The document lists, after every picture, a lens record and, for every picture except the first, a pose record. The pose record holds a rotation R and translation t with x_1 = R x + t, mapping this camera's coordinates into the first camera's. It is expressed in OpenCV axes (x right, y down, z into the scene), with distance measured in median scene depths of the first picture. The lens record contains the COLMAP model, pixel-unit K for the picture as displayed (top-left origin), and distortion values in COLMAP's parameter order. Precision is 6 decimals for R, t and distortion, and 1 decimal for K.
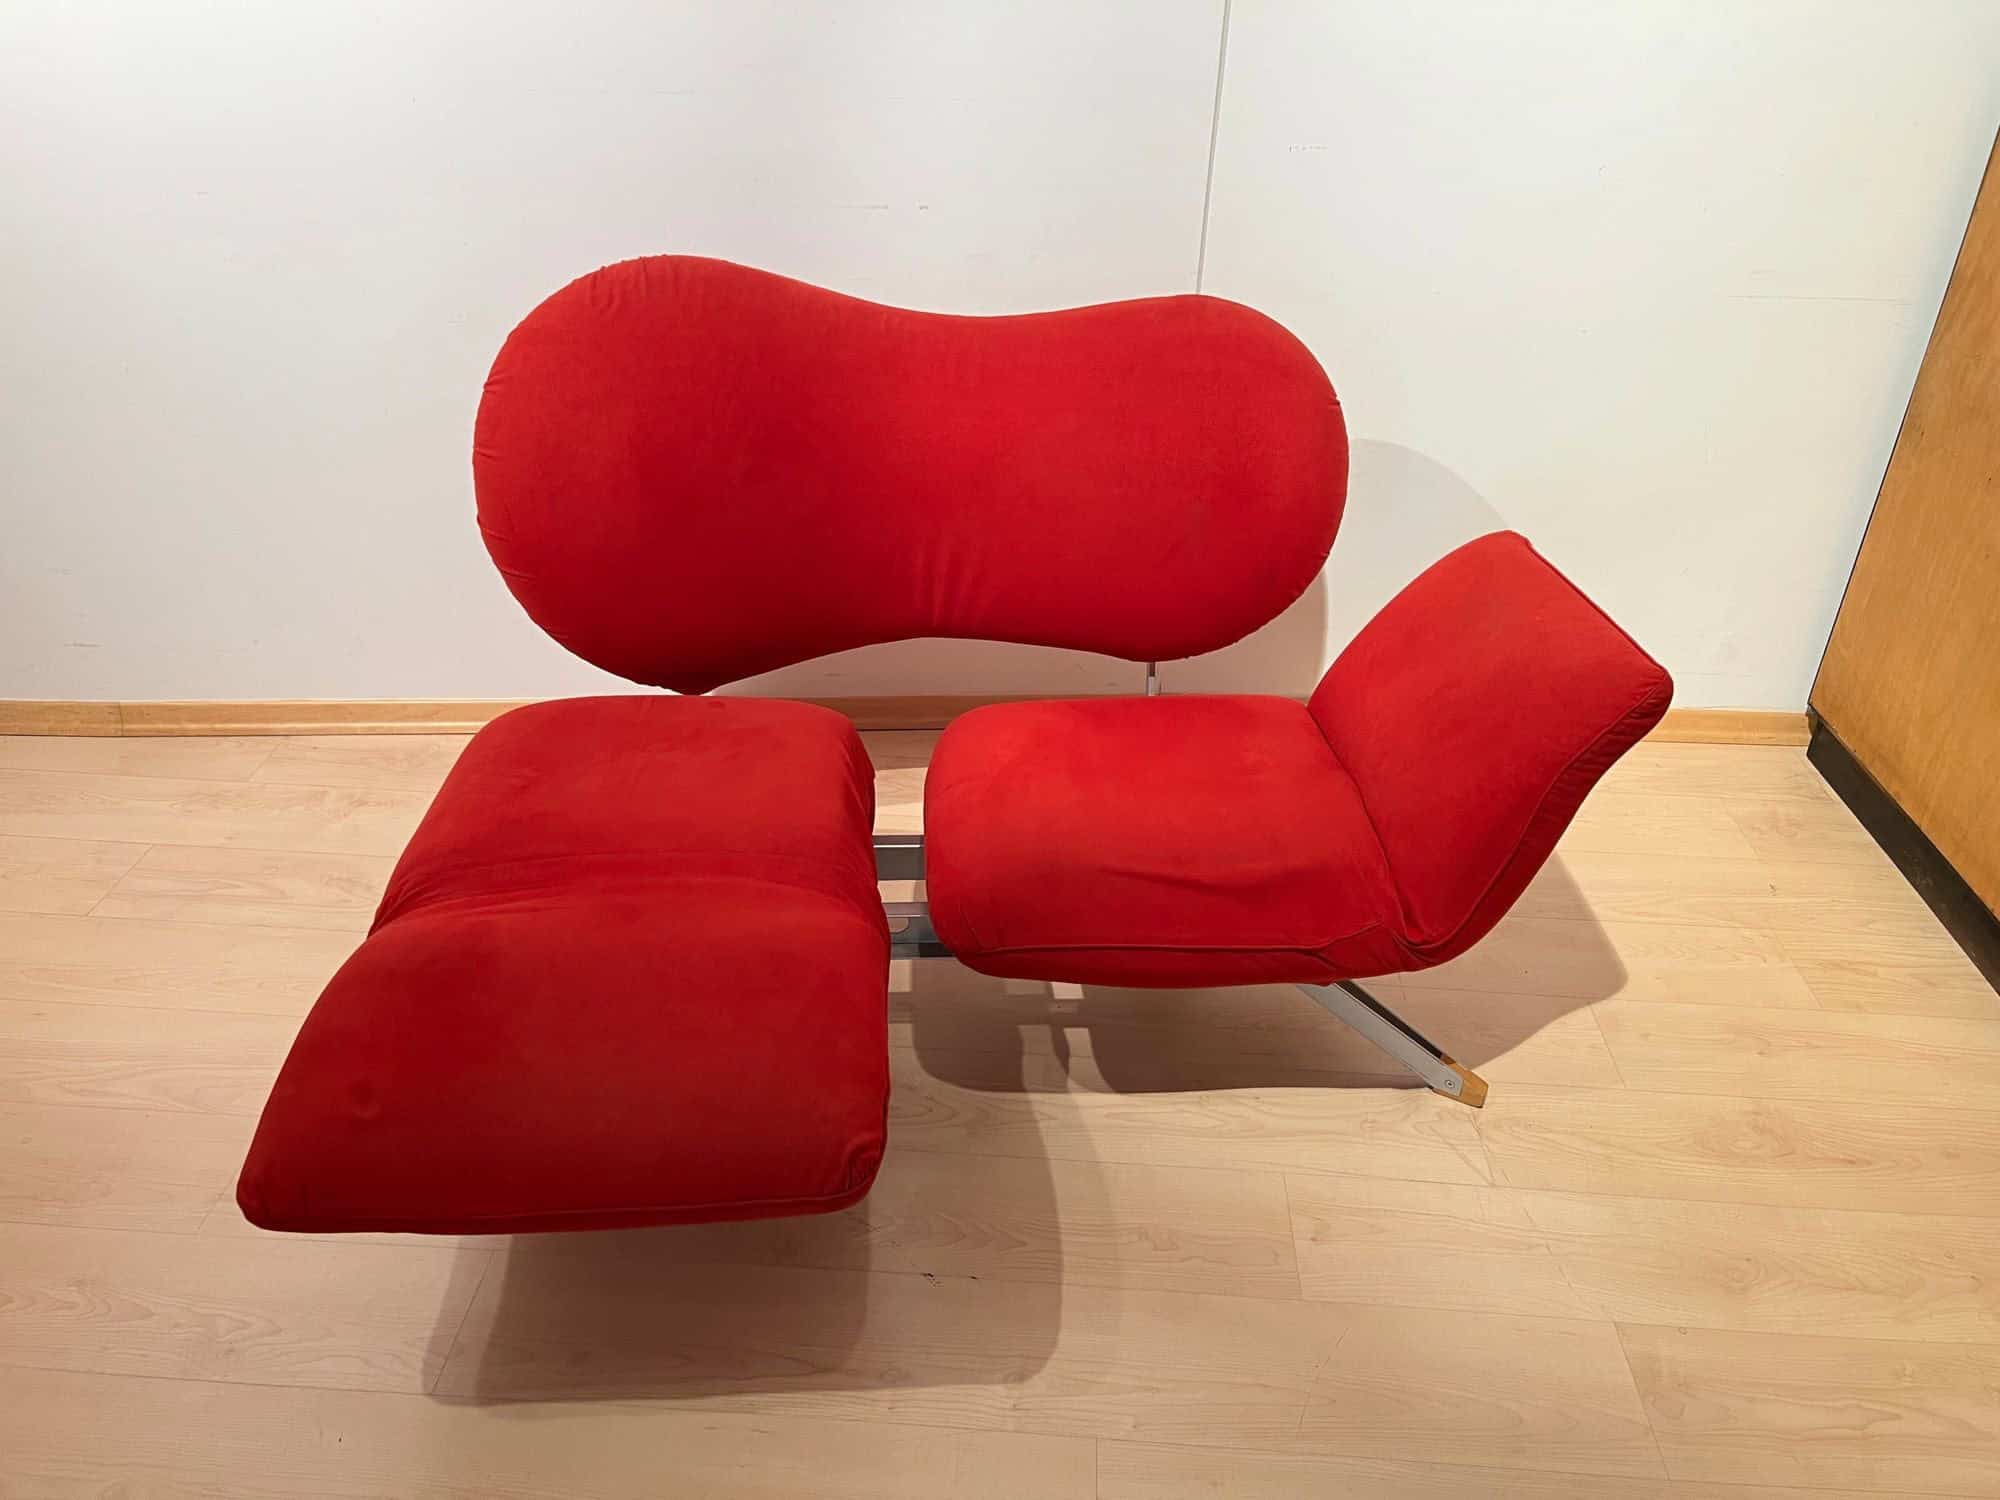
lens RADIAL K [[1503.7, 0, 1000.0], [0, 1503.7, 750.0], [0, 0, 1]] dist [0.044526, -0.059273]
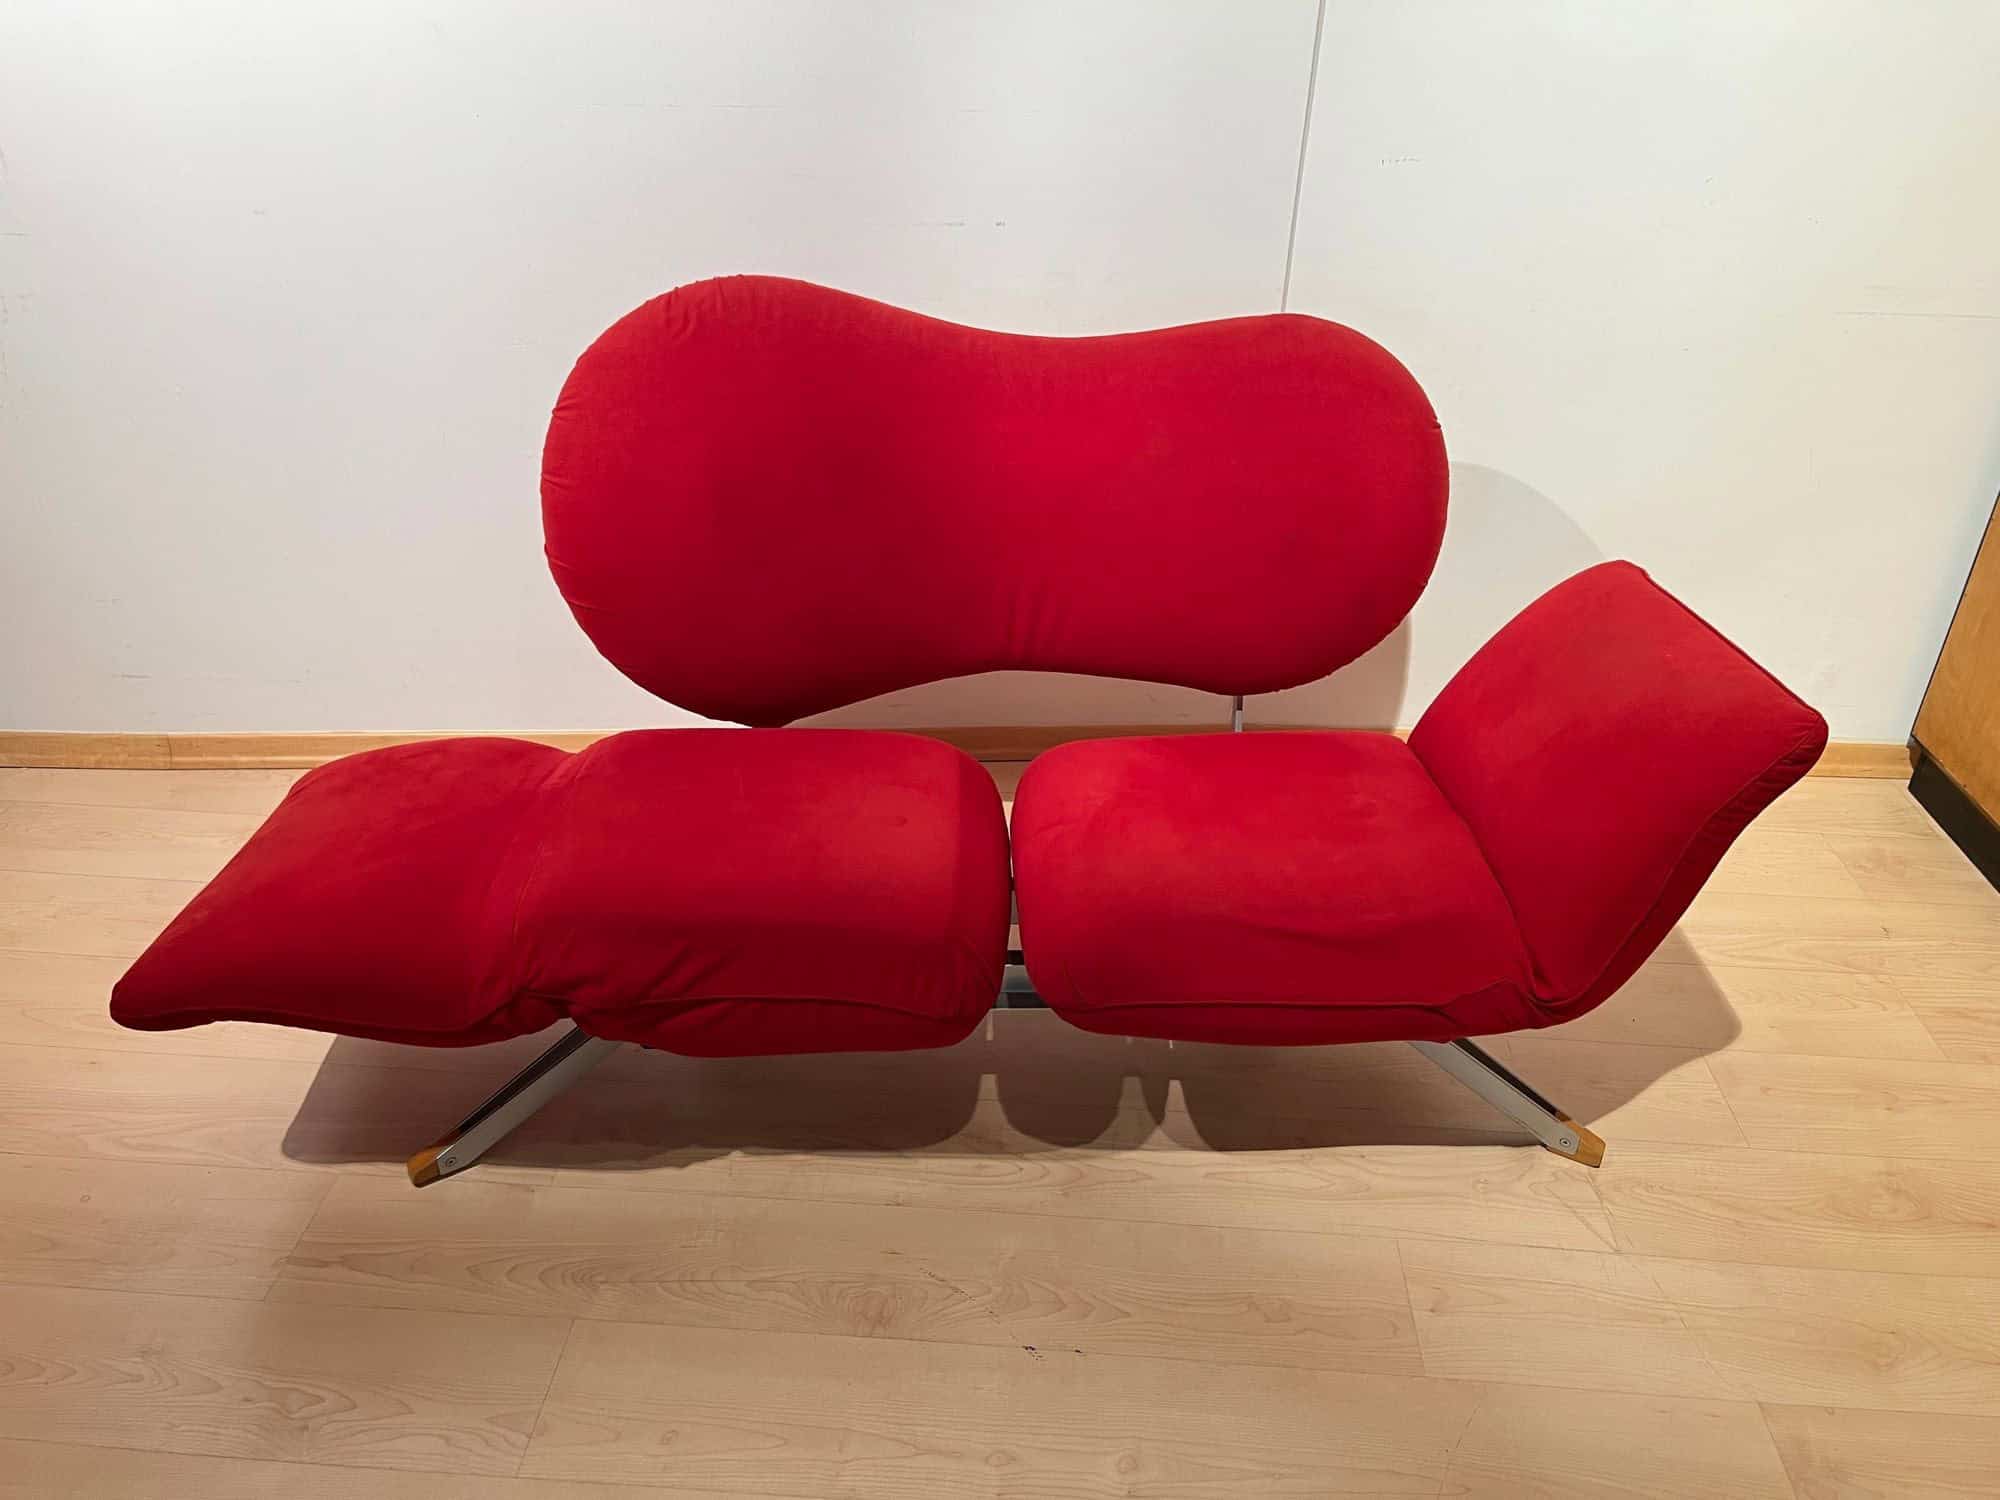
lens RADIAL K [[1507.9, 0, 997.3], [0, 1507.9, 761.3], [0, 0, 1]] dist [0.043289, -0.059355]
pose [[0.999932, 0.000413, -0.011674, -0.046884], [-0.000434, 0.999998, -0.001741, -0.016291], [0.011673, 0.001746, 0.999930, 0.038068]]
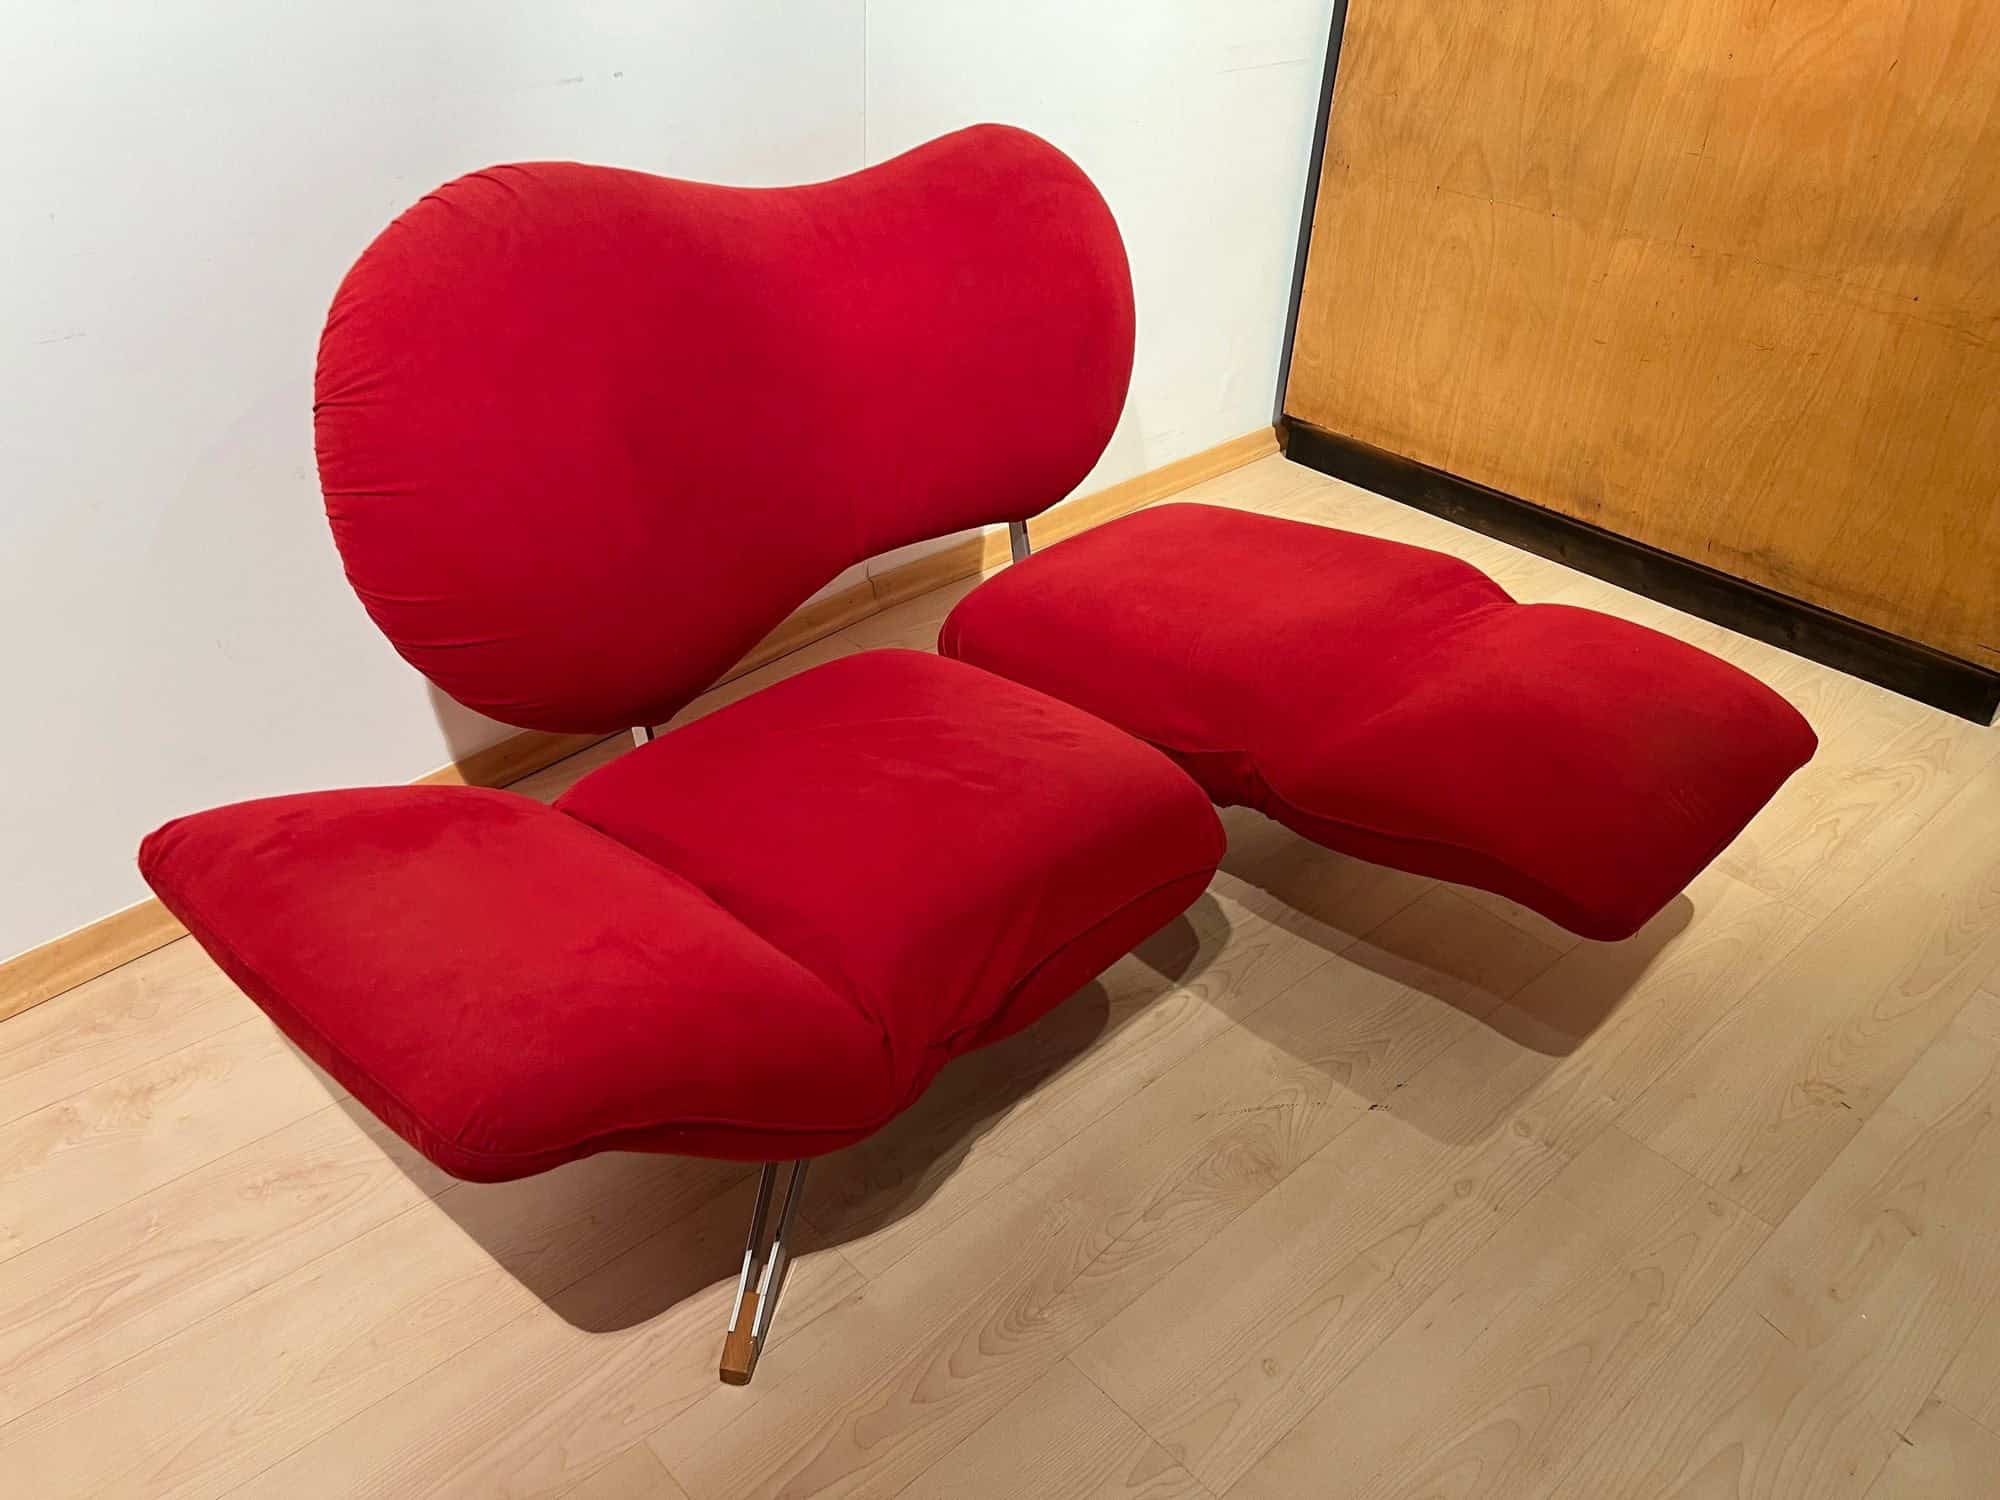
lens RADIAL K [[1506.1, 0, 991.2], [0, 1506.1, 756.4], [0, 0, 1]] dist [0.049402, -0.062071]
pose [[0.703647, -0.387488, 0.595595, -0.607706], [0.342369, 0.919390, 0.193664, -0.124057], [-0.622627, 0.067642, 0.779590, 0.292152]]
